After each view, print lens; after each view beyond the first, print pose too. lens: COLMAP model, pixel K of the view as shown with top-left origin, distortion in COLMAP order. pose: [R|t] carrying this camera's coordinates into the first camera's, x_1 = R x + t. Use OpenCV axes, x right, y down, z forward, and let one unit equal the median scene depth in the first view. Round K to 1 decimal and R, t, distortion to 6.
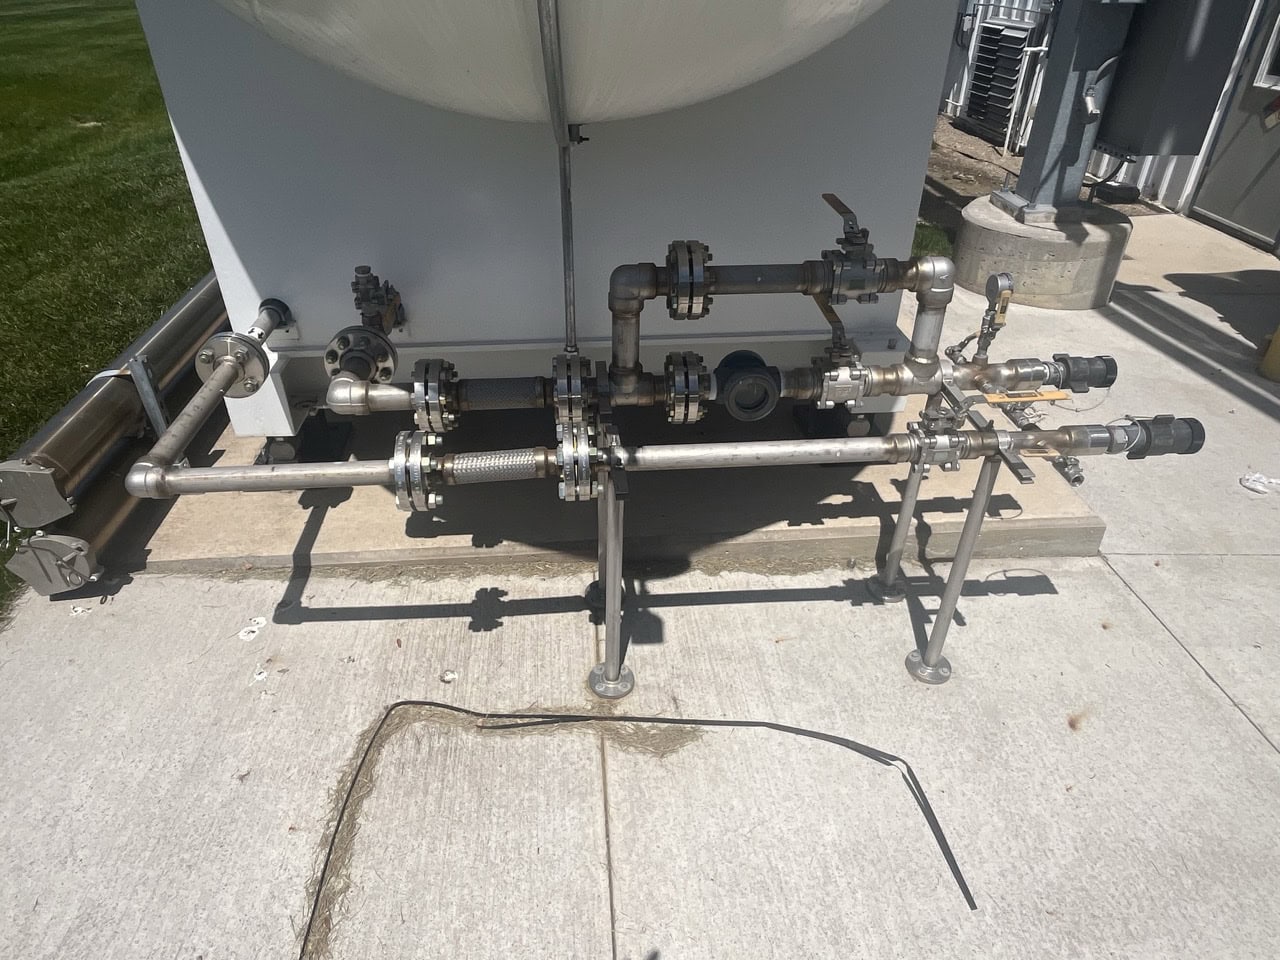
lens RADIAL K [[807.5, 0, 630.3], [0, 807.5, 475.0], [0, 0, 1]] dist [-0.001610, -0.002779]
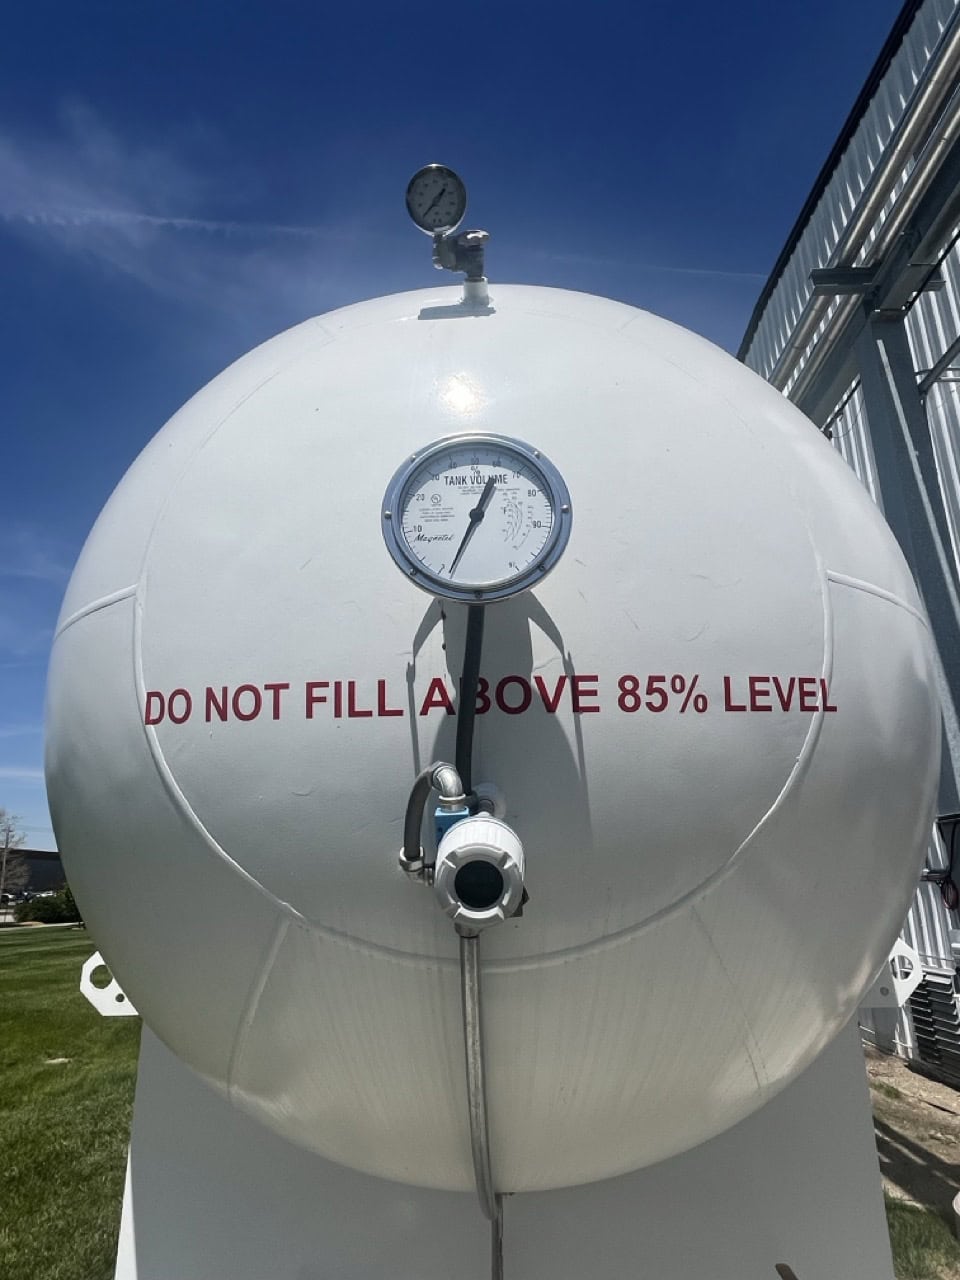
lens RADIAL K [[780.0, 0, 487.2], [0, 780.0, 633.8], [0, 0, 1]] dist [-0.002658, -0.000215]
pose [[0.995205, -0.039996, -0.089259, 0.017836], [-0.044555, 0.627014, -0.777733, -0.077242], [0.087073, 0.777981, 0.622225, -0.107858]]
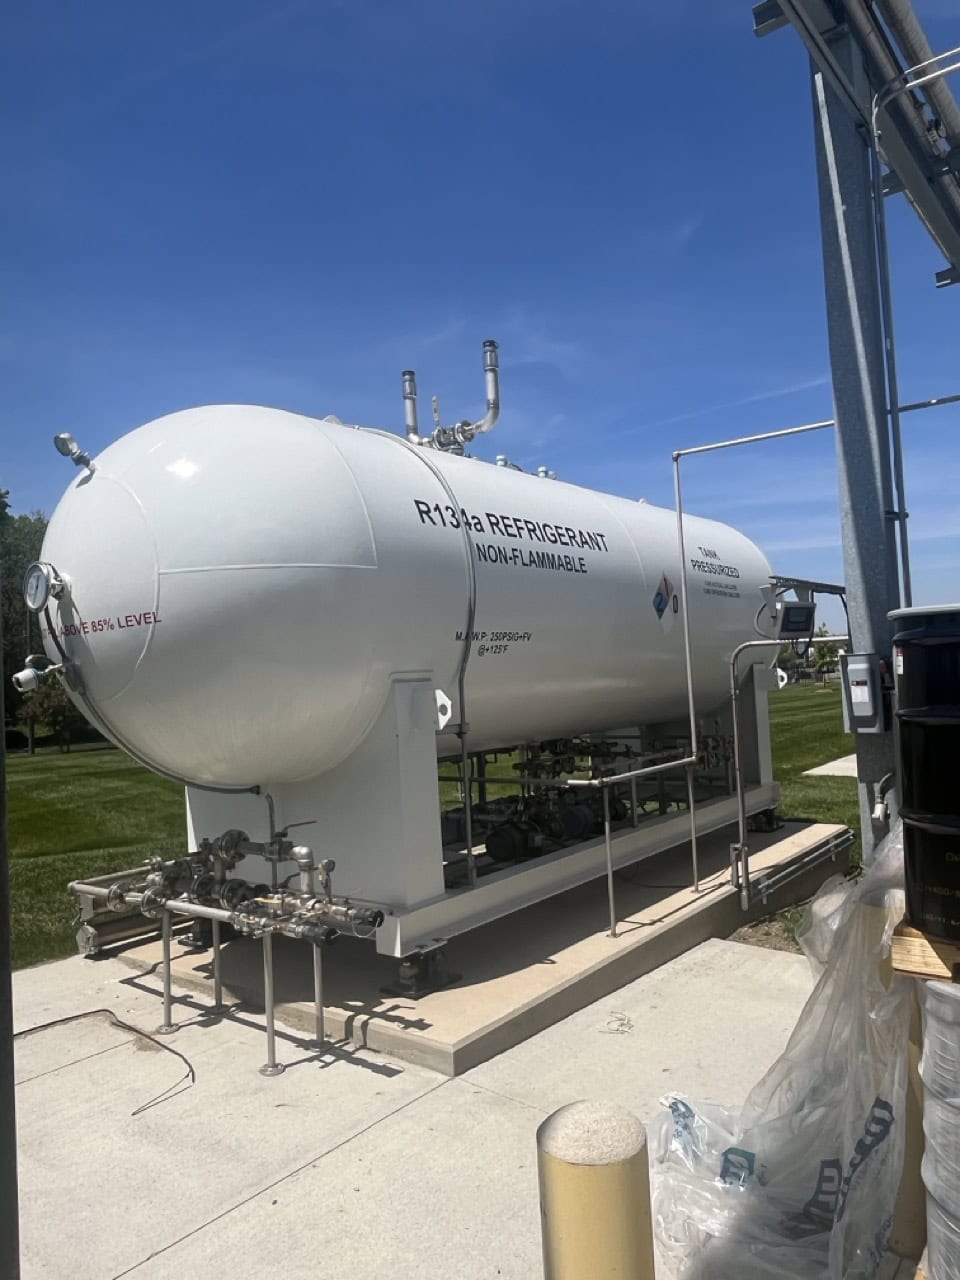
lens RADIAL K [[911.0, 0, 478.4], [0, 911.0, 636.4], [0, 0, 1]] dist [-0.004009, -0.001370]
pose [[0.739411, -0.064525, -0.670155, 1.841849], [-0.326297, 0.836333, -0.440542, 0.148693], [0.588899, 0.544411, 0.597340, -0.408263]]
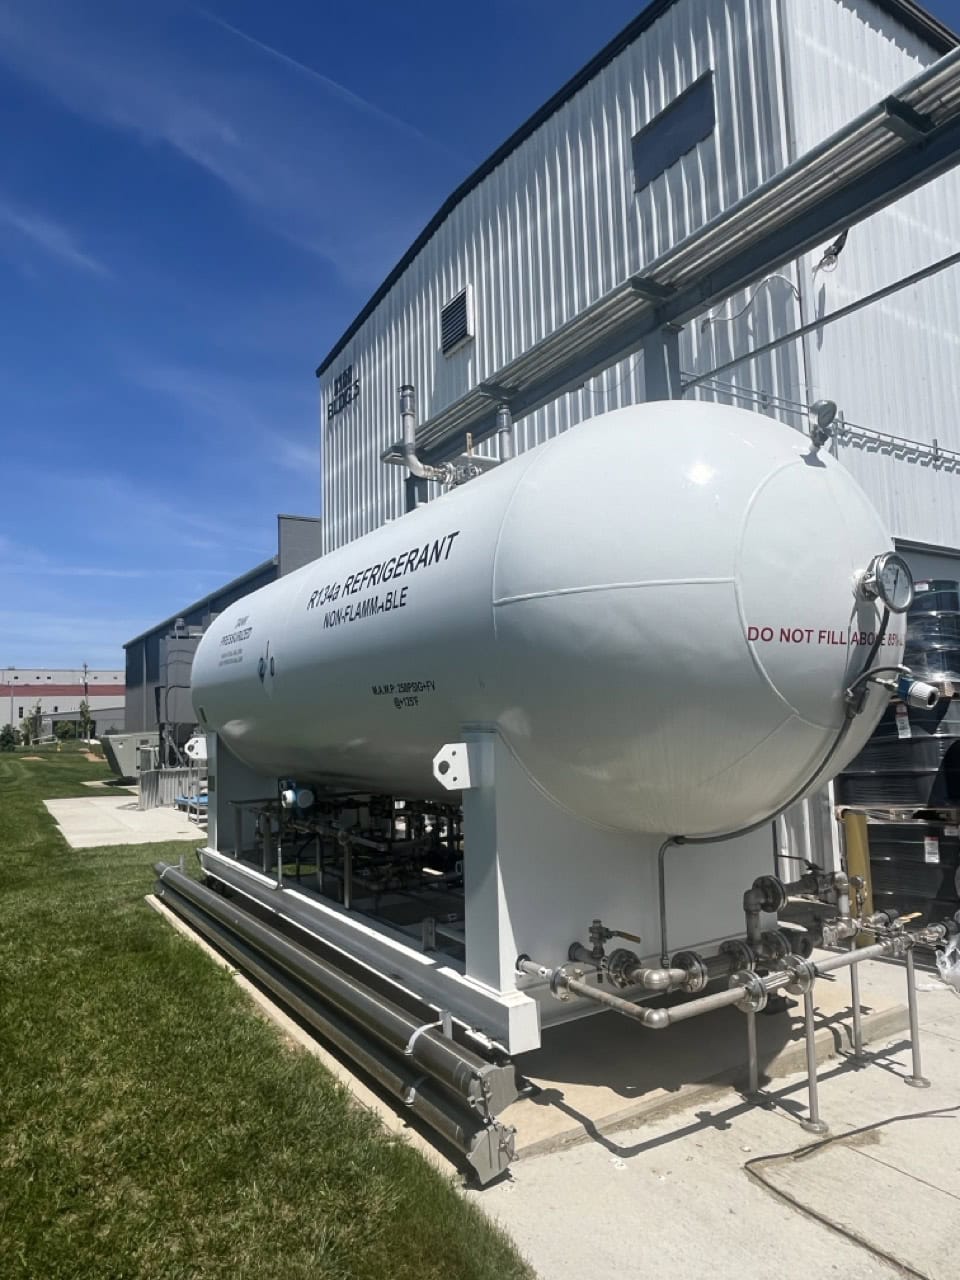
lens RADIAL K [[807.5, 0, 470.3], [0, 807.5, 639.9], [0, 0, 1]] dist [-0.001610, -0.002779]
pose [[0.887545, 0.016534, 0.460424, -1.249489], [0.278395, 0.777026, -0.564558, 0.177634], [-0.367096, 0.629251, 0.685043, -0.485657]]
